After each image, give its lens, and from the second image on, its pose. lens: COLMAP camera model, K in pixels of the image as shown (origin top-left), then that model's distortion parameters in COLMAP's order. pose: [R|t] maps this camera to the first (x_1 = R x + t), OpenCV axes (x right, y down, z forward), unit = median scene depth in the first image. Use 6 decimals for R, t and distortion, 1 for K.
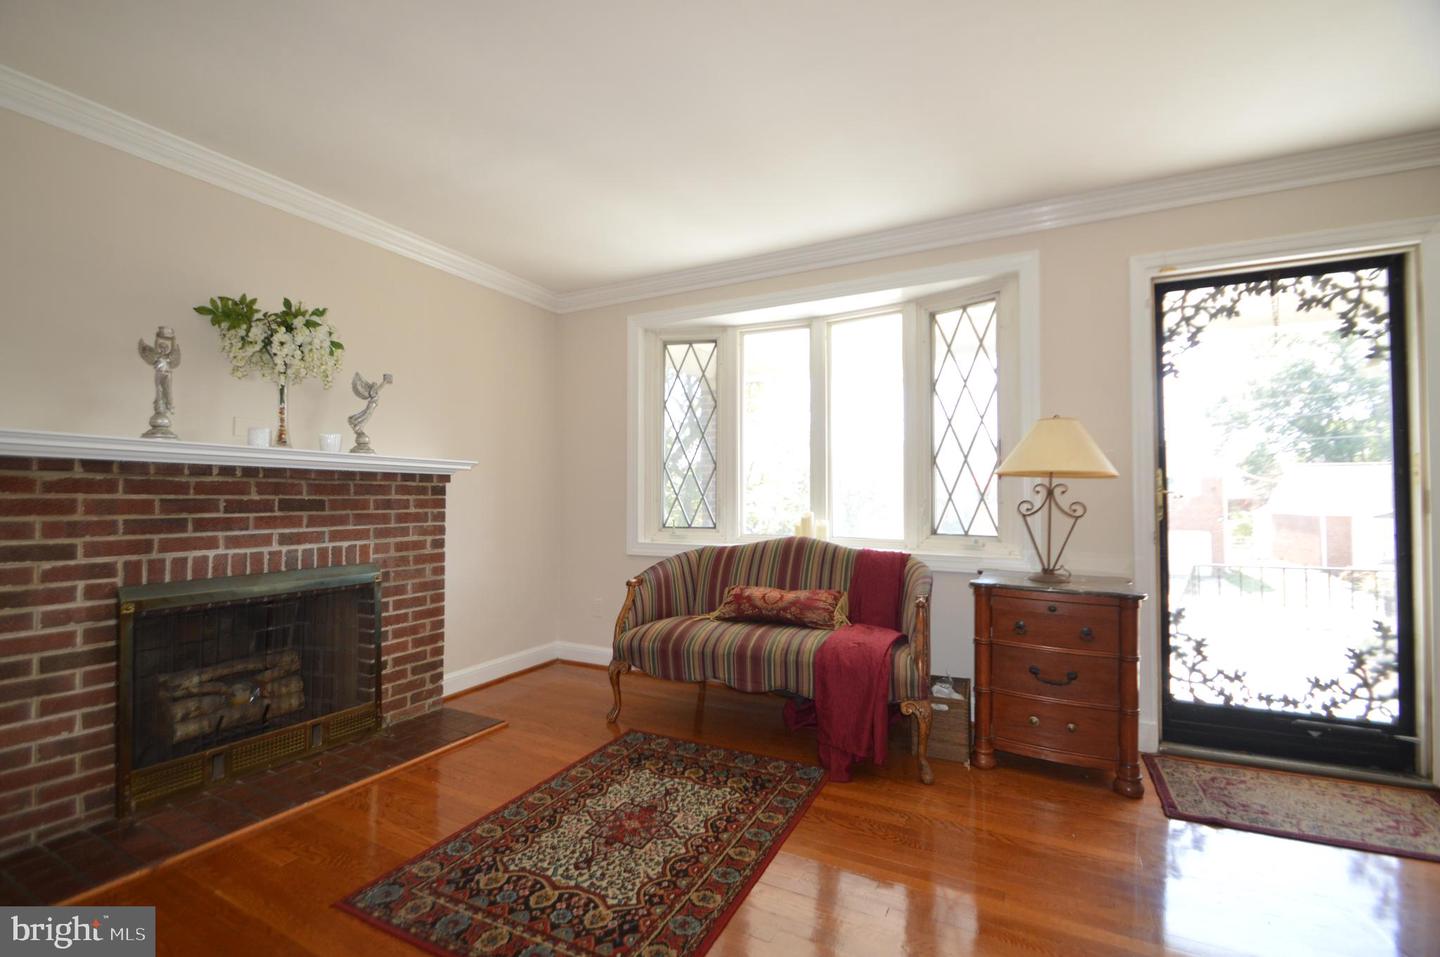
lens RADIAL K [[637.8, 0, 696.9], [0, 637.8, 480.8], [0, 0, 1]] dist [0.015452, -0.017209]
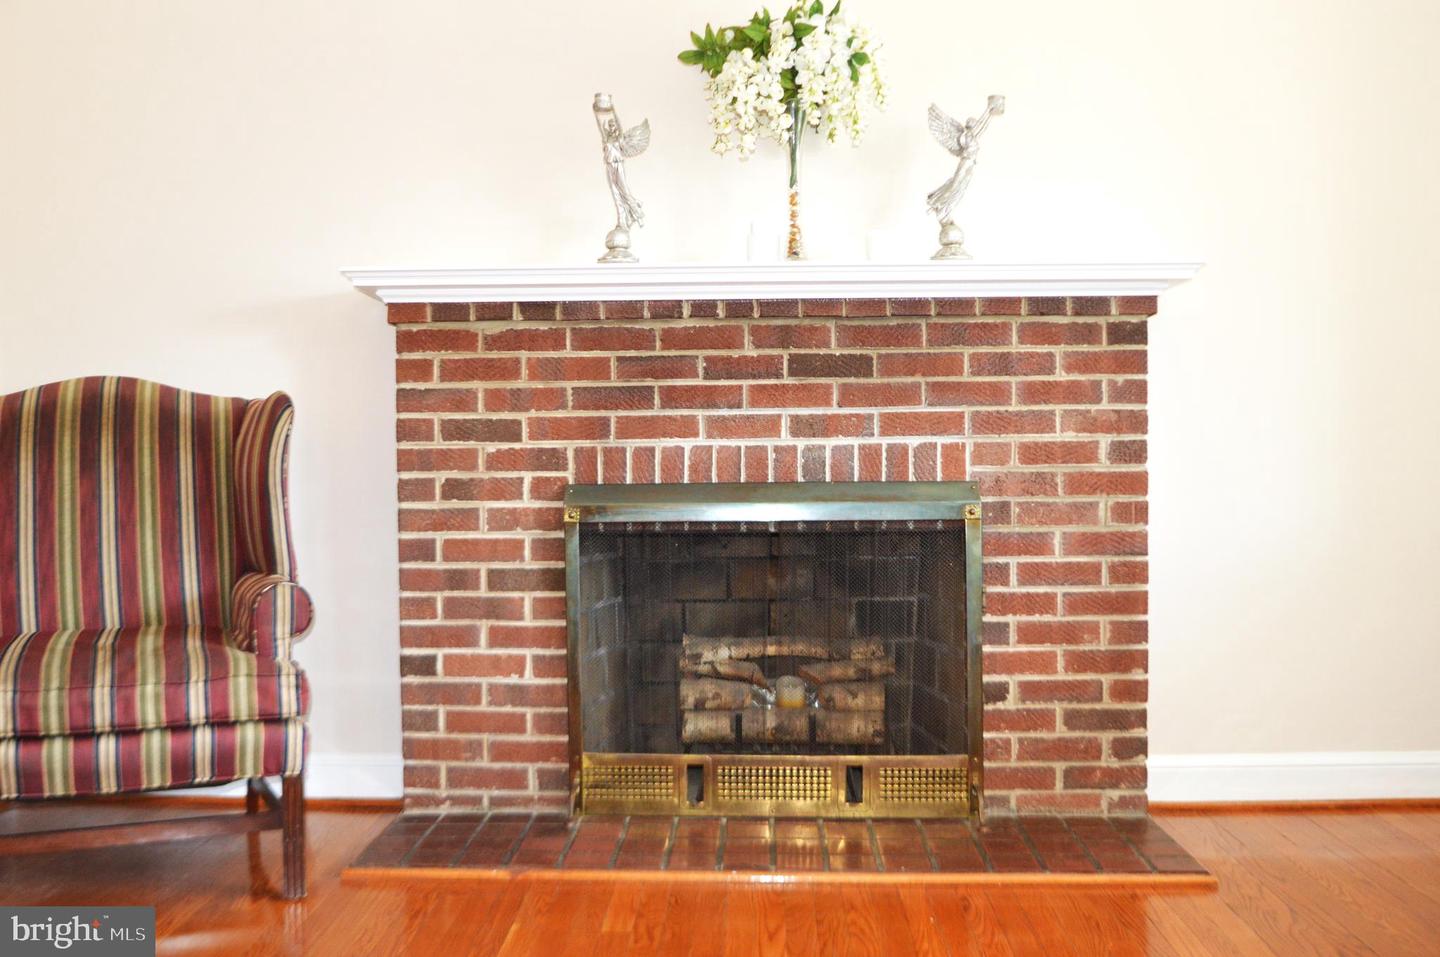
lens RADIAL K [[1375.4, 0, 691.4], [0, 1375.4, 484.6], [0, 0, 1]] dist [-0.068073, 0.001899]
pose [[0.428510, 0.012728, -0.903447, 0.406947], [0.032739, 0.999025, 0.029603, 0.103133], [0.902943, -0.042264, 0.427676, 0.392432]]
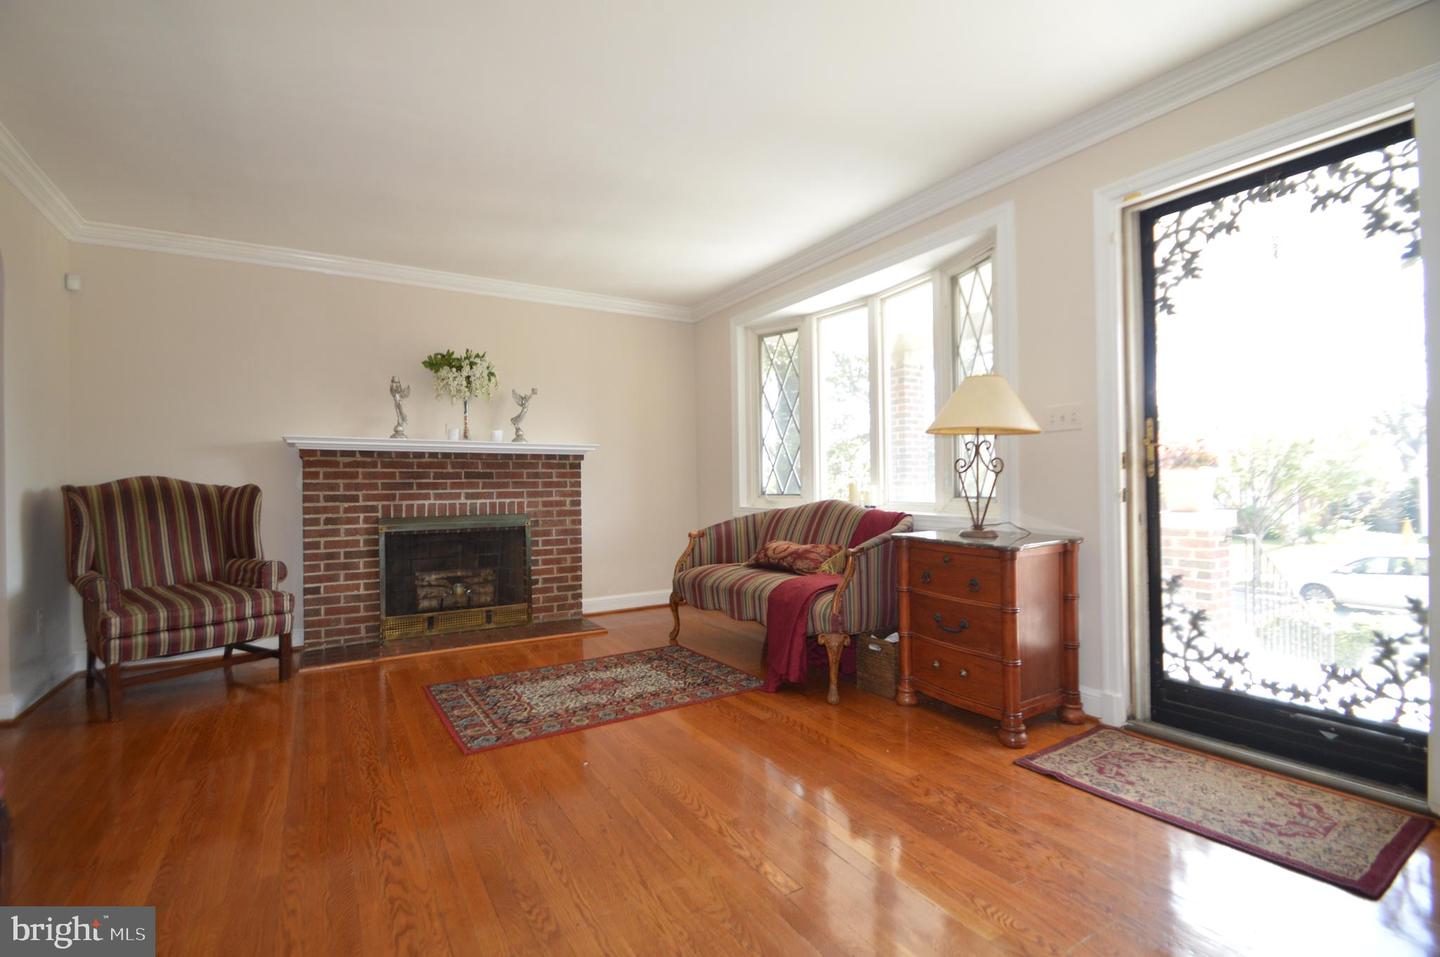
lens RADIAL K [[637.8, 0, 696.9], [0, 637.8, 480.8], [0, 0, 1]] dist [0.015452, -0.017209]
pose [[0.855369, -0.013709, -0.517837, 0.707943], [0.024944, 0.999580, 0.014741, 0.042502], [0.517417, -0.025526, 0.855352, -0.100499]]
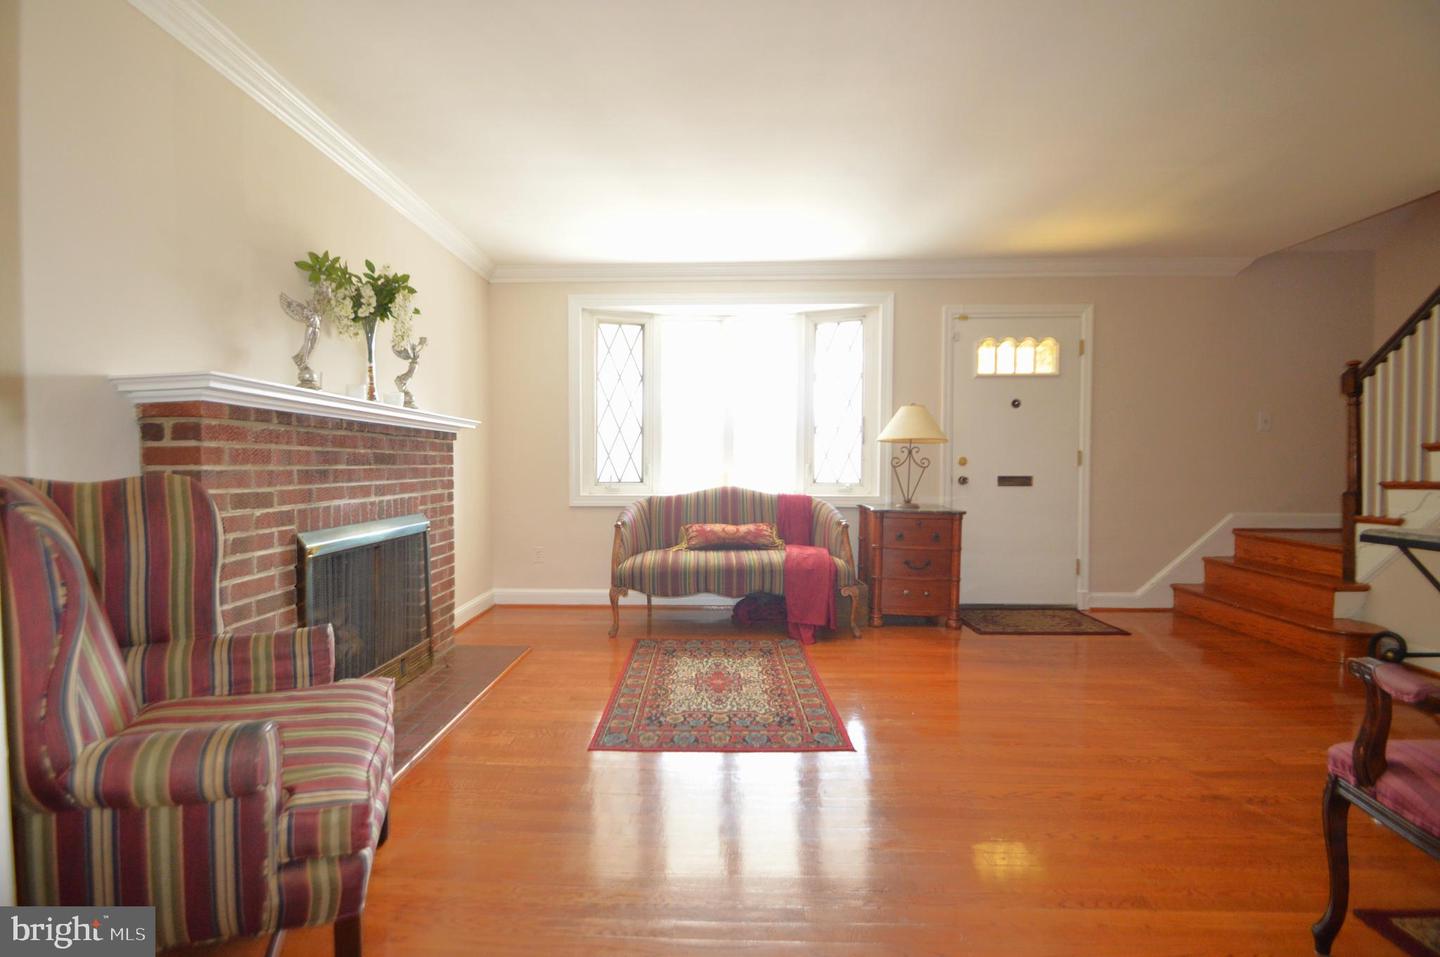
lens RADIAL K [[638.7, 0, 695.4], [0, 638.7, 480.0], [0, 0, 1]] dist [0.010900, -0.012206]
pose [[0.896825, -0.011974, 0.442222, -0.637463], [-0.010441, 0.998782, 0.048218, 0.016258], [-0.442261, -0.047861, 0.895608, -0.192044]]
